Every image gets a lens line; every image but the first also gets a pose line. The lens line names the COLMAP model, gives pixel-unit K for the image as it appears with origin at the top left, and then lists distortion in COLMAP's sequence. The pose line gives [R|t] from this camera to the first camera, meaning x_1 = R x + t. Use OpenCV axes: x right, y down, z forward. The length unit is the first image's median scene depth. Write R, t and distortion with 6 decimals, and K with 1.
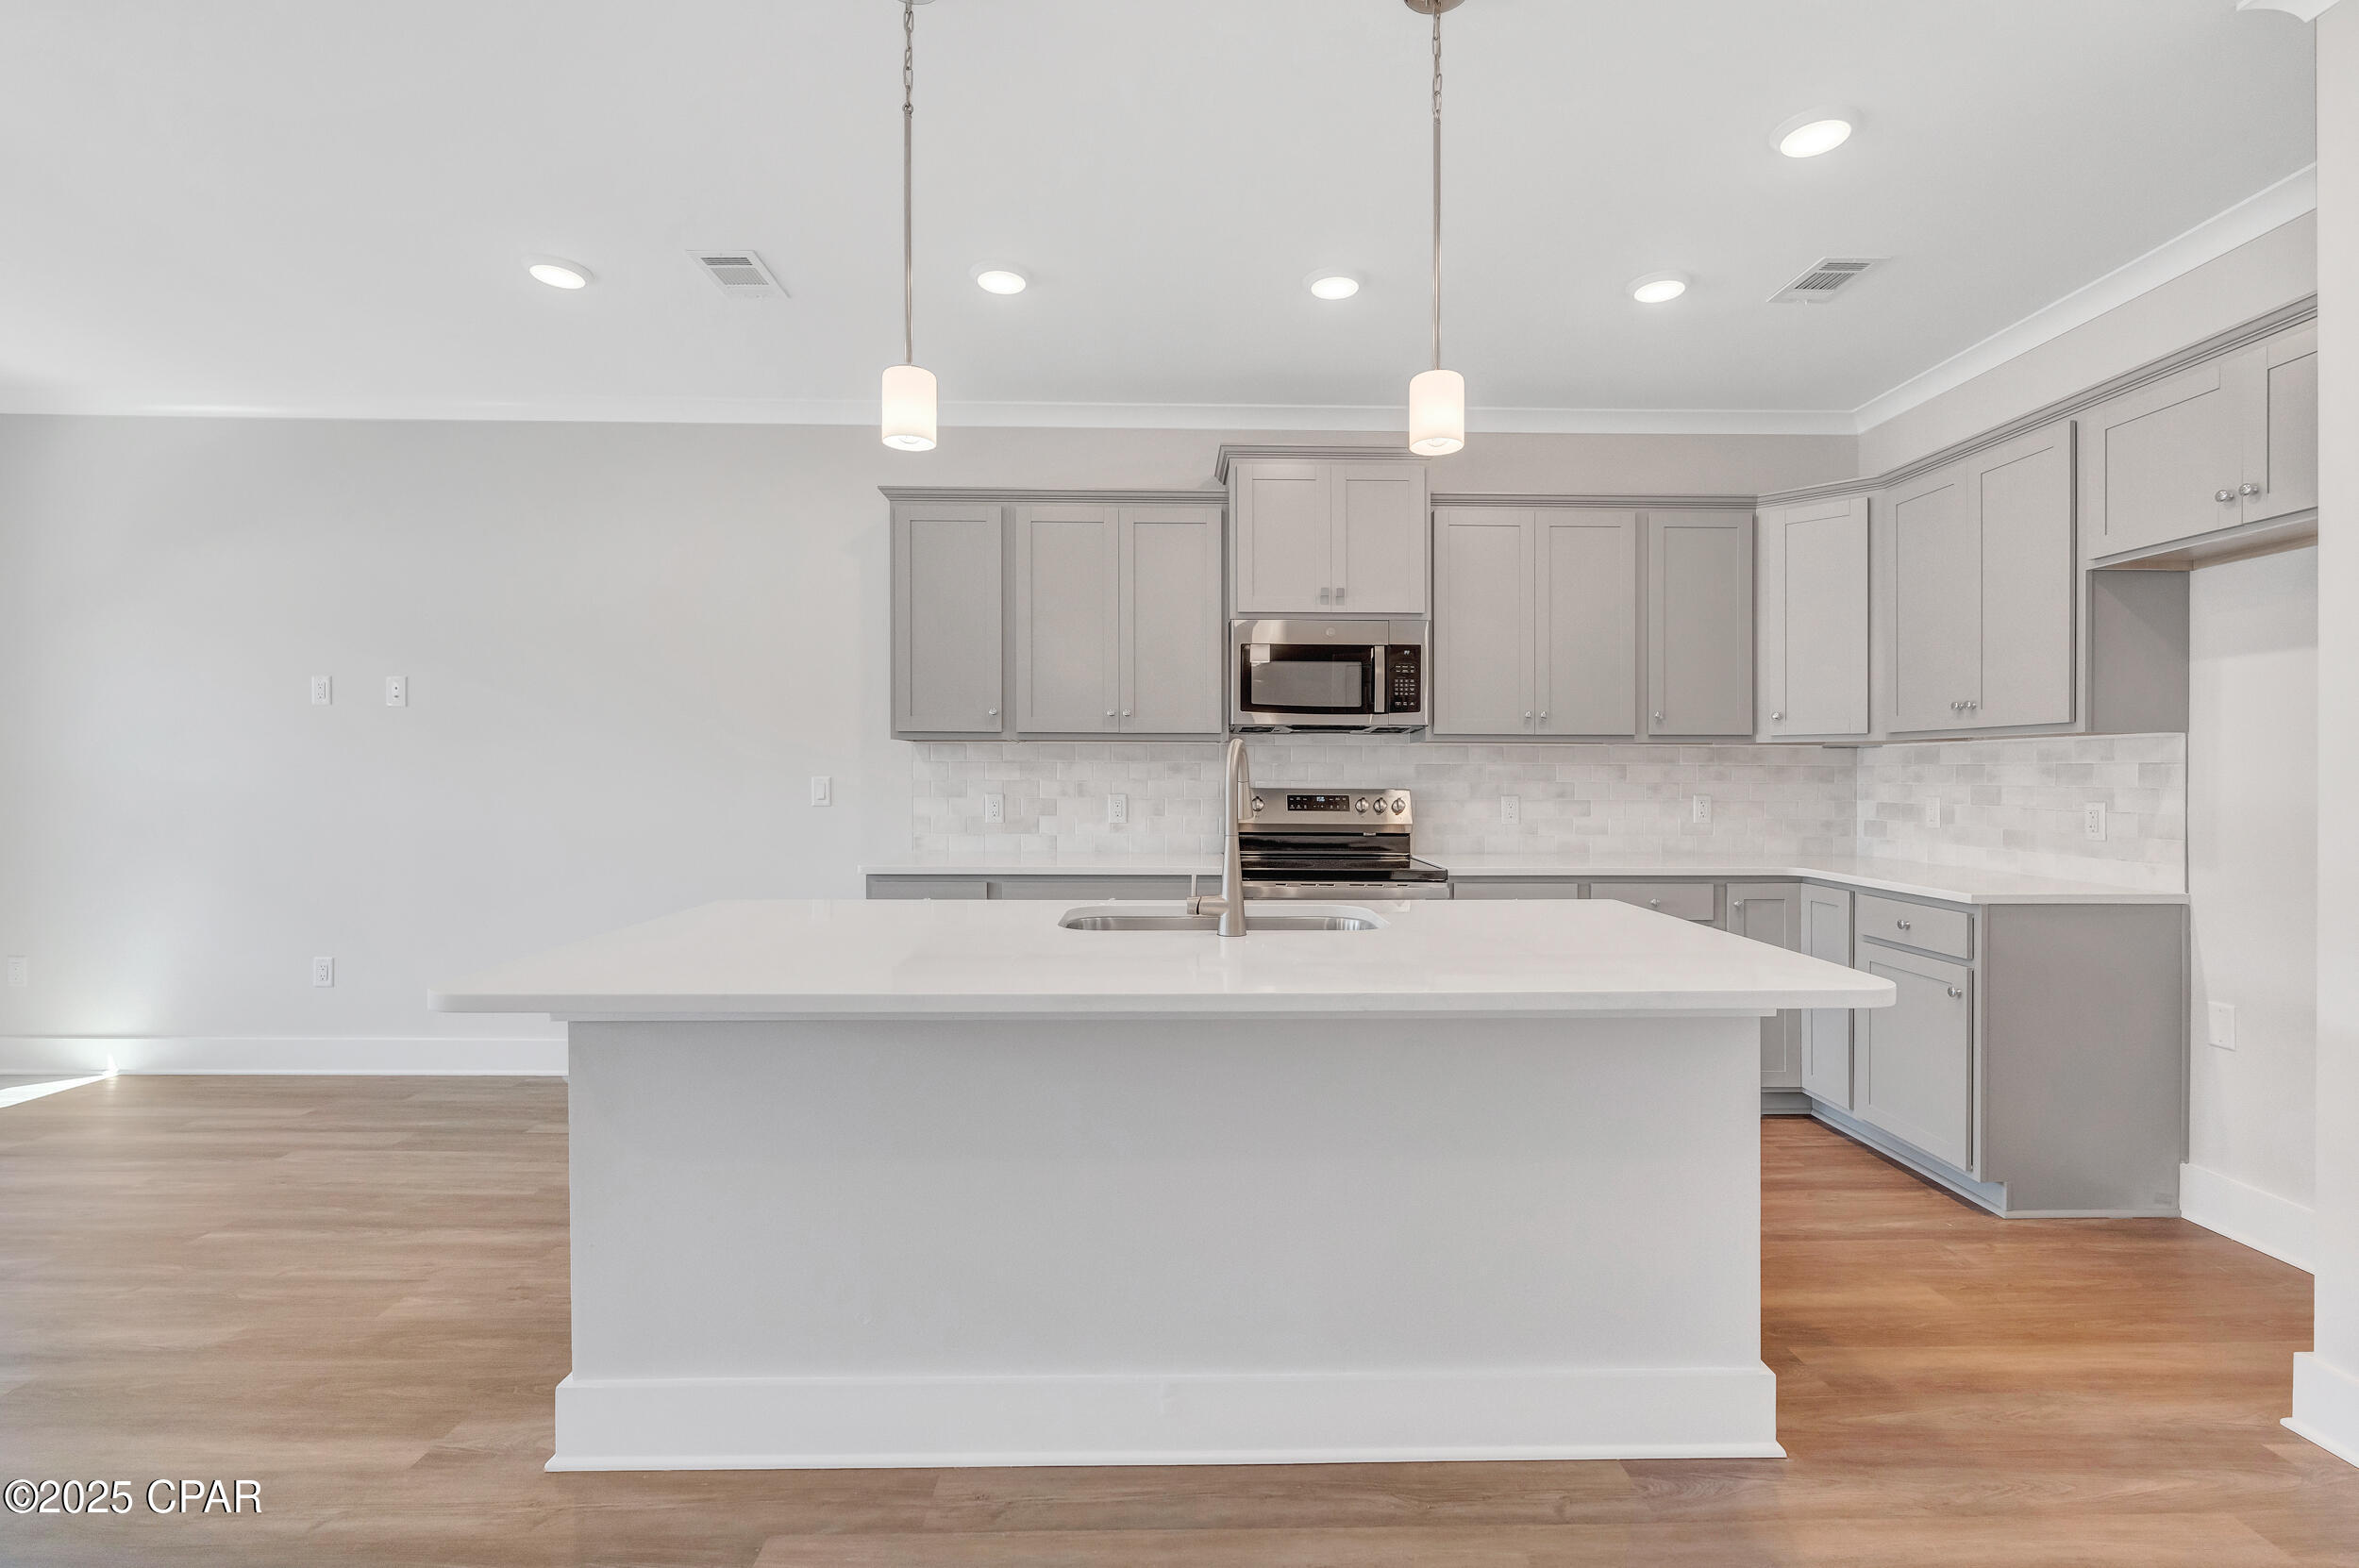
lens RADIAL K [[1066.5, 0, 1197.2], [0, 1066.5, 769.5], [0, 0, 1]] dist [-0.010156, 0.005753]
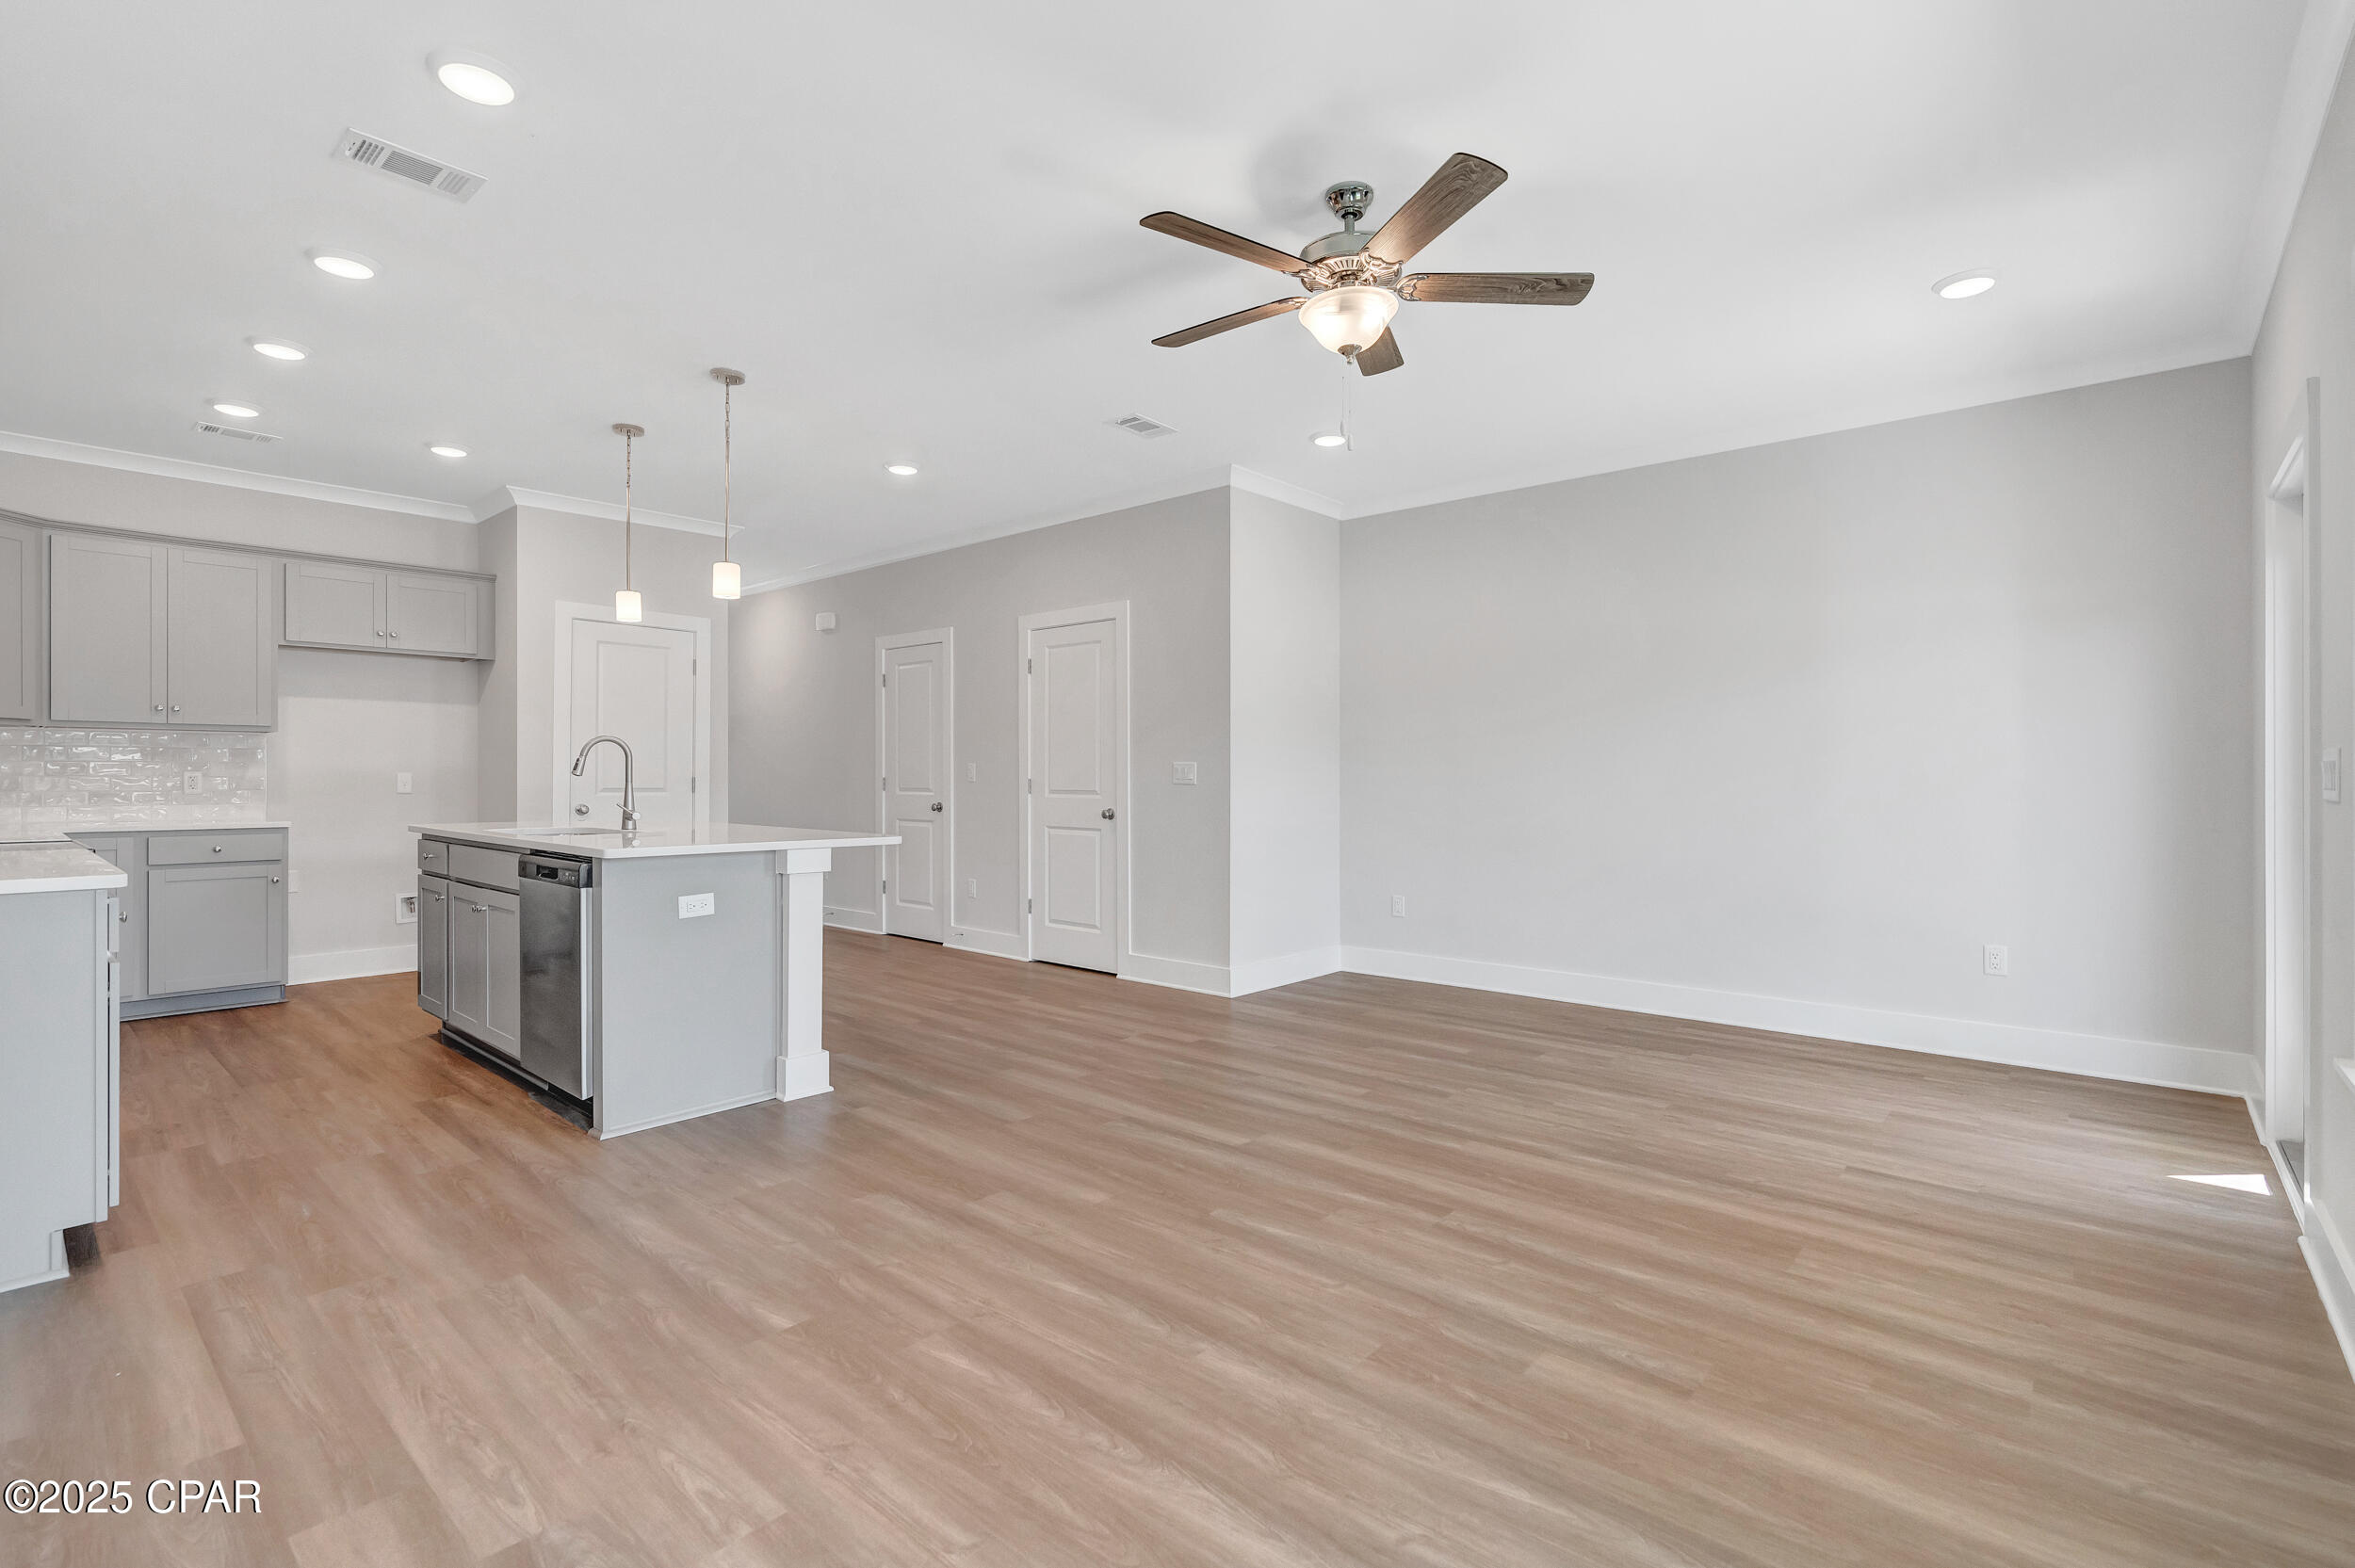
lens RADIAL K [[1064.7, 0, 1198.6], [0, 1064.7, 760.7], [0, 0, 1]] dist [-0.010156, 0.005753]
pose [[-0.742107, 0.003014, 0.670275, -1.177815], [-0.006029, 0.999919, -0.011171, 0.019964], [-0.670255, -0.012331, -0.742029, 0.967035]]
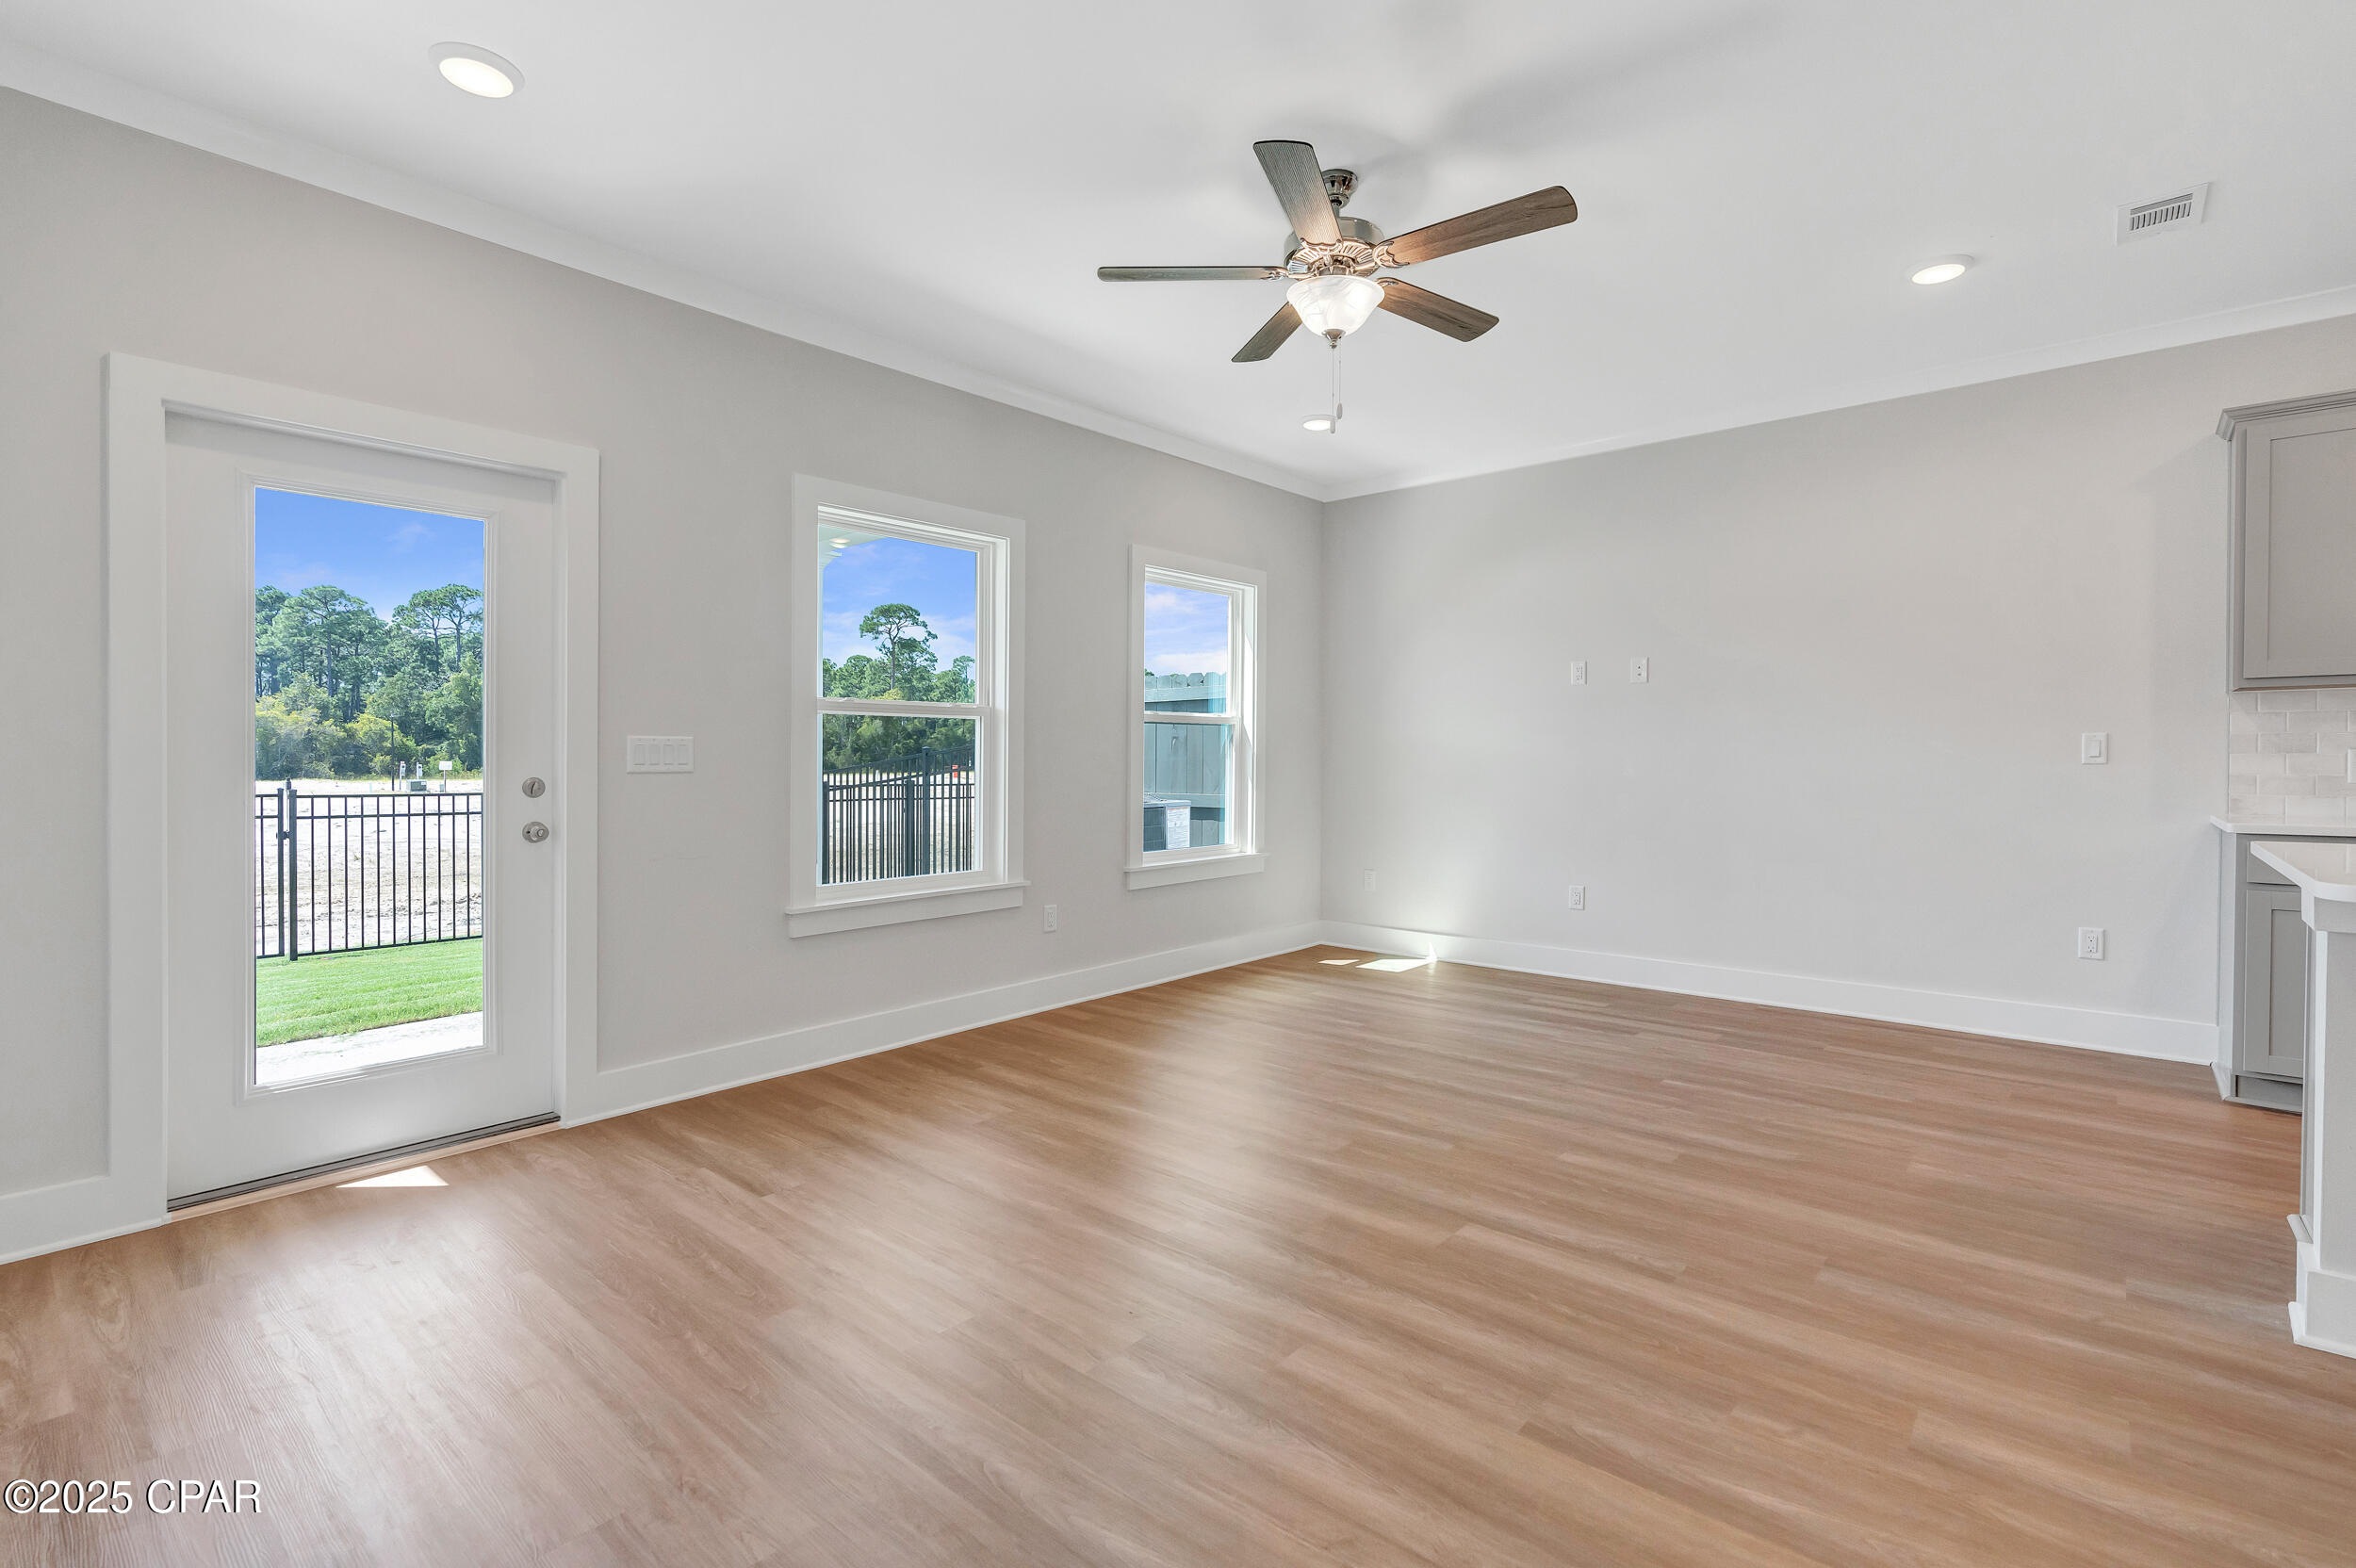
lens RADIAL K [[1065.2, 0, 1189.6], [0, 1065.2, 761.5], [0, 0, 1]] dist [-0.010156, 0.005753]
pose [[0.740020, -0.005356, -0.672563, -0.336982], [0.008135, 0.999966, 0.000988, 0.026498], [0.672535, -0.006203, 0.740039, -0.257725]]
